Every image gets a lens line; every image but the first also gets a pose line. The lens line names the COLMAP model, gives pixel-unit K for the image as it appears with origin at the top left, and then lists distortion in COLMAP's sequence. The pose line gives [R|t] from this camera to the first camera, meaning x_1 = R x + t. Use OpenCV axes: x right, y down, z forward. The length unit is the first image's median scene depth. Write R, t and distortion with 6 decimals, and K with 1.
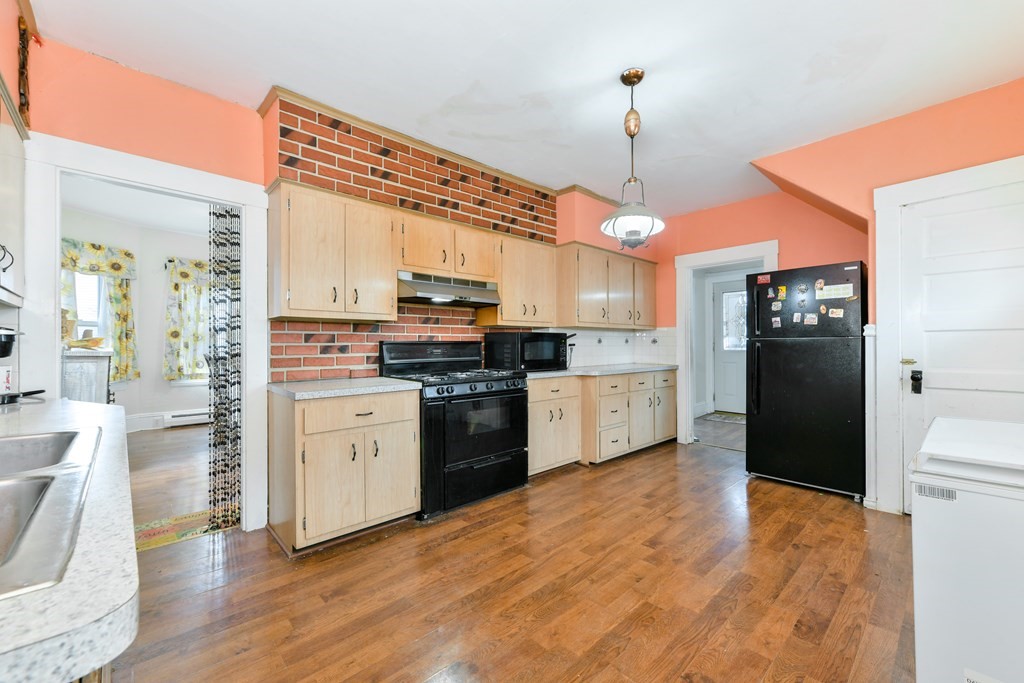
lens RADIAL K [[410.3, 0, 512.0], [0, 410.3, 341.5], [0, 0, 1]] dist [0.001847, 0.000166]
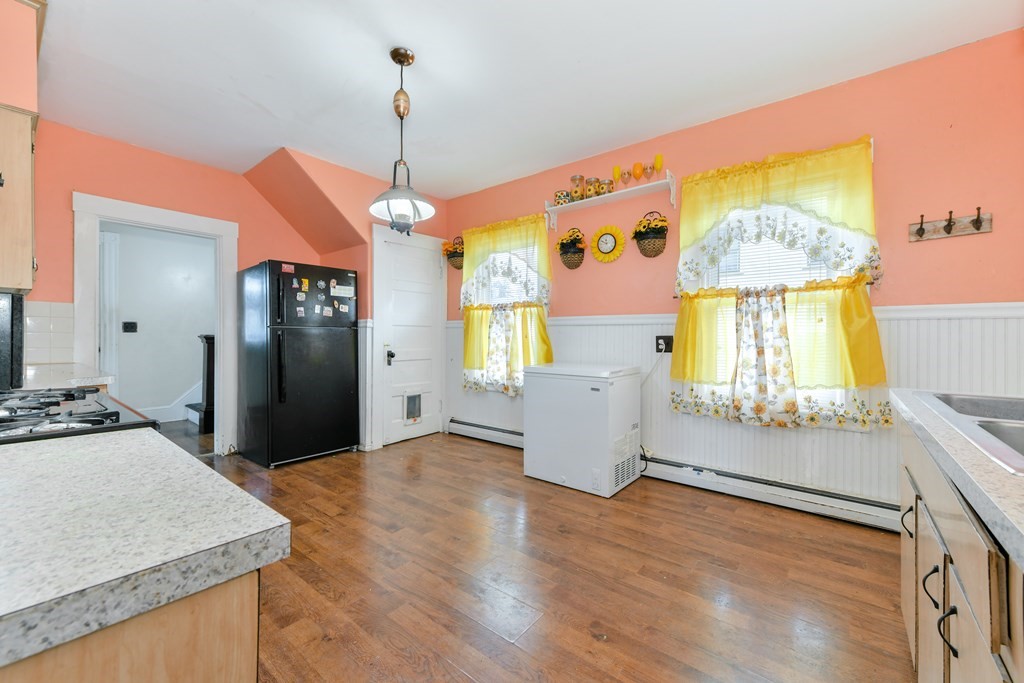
lens RADIAL K [[418.5, 0, 514.1], [0, 418.5, 338.4], [0, 0, 1]] dist [0.000362, 0.000008]
pose [[-0.146208, -0.000066, 0.989254, -0.544608], [-0.011233, 0.999936, -0.001593, 0.018664], [-0.989190, -0.011345, -0.146199, 0.652545]]
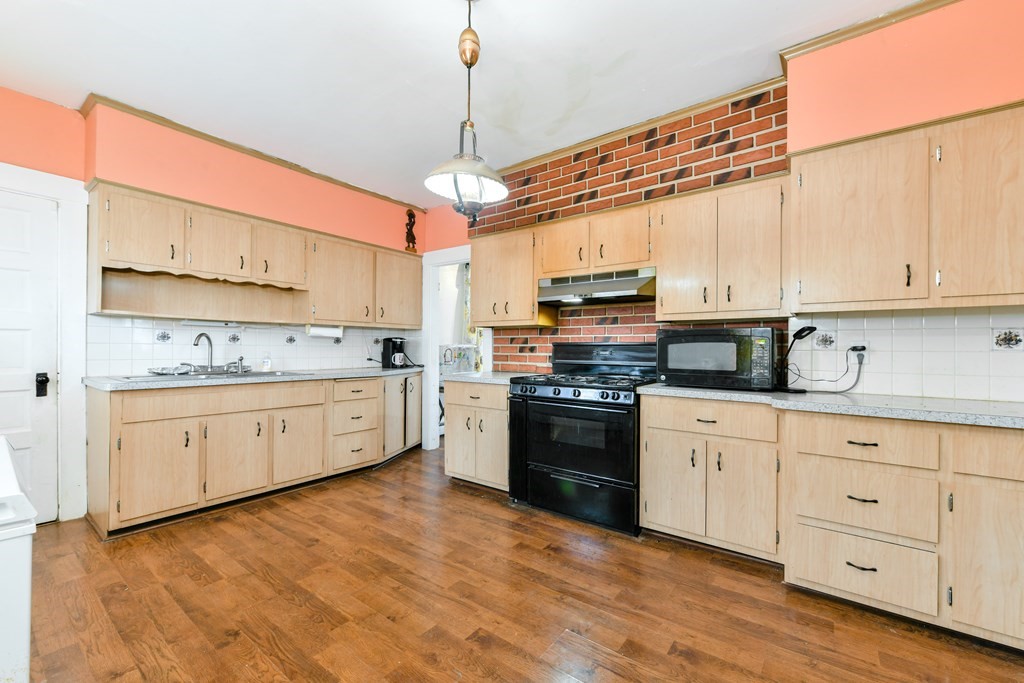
lens RADIAL K [[403.1, 0, 518.5], [0, 403.1, 344.6], [0, 0, 1]] dist [0.000526, -0.000019]
pose [[0.198772, 0.001565, -0.980044, 0.765187], [0.003146, 0.999993, 0.002235, 0.001508], [0.980041, -0.003527, 0.198766, 0.702340]]
